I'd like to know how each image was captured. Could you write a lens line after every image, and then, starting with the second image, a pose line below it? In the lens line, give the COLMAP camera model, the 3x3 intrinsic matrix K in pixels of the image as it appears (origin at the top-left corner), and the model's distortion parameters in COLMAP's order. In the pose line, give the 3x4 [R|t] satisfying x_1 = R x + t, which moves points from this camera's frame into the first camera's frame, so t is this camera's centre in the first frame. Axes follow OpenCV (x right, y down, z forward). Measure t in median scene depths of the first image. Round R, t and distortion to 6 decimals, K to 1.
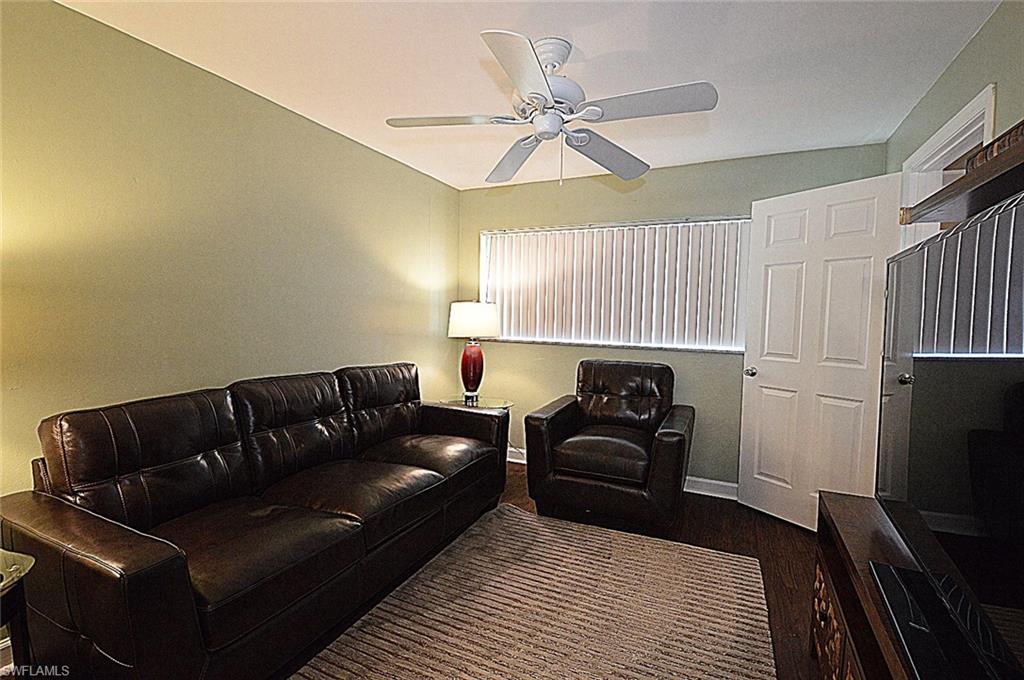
lens RADIAL K [[460.1, 0, 508.4], [0, 460.1, 337.9], [0, 0, 1]] dist [-0.002185, -0.000607]
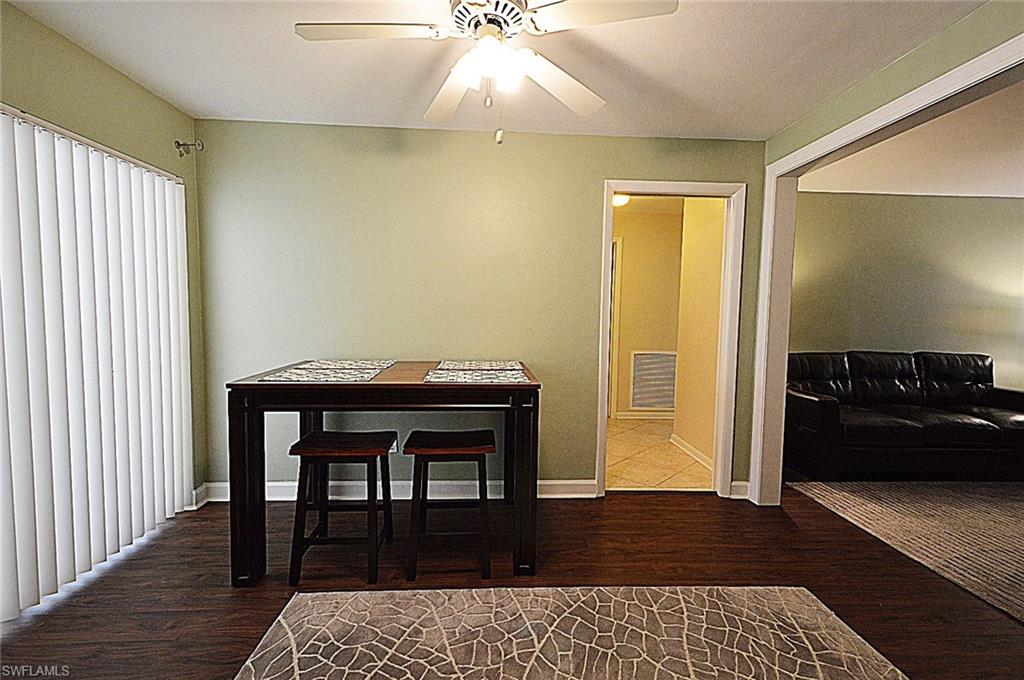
lens RADIAL K [[460.1, 0, 510.6], [0, 460.1, 341.3], [0, 0, 1]] dist [-0.002185, -0.000607]
pose [[0.464302, 0.042482, -0.884658, 0.325189], [-0.051036, 0.998473, 0.021161, 0.060552], [0.884206, 0.035325, 0.465760, -0.827678]]
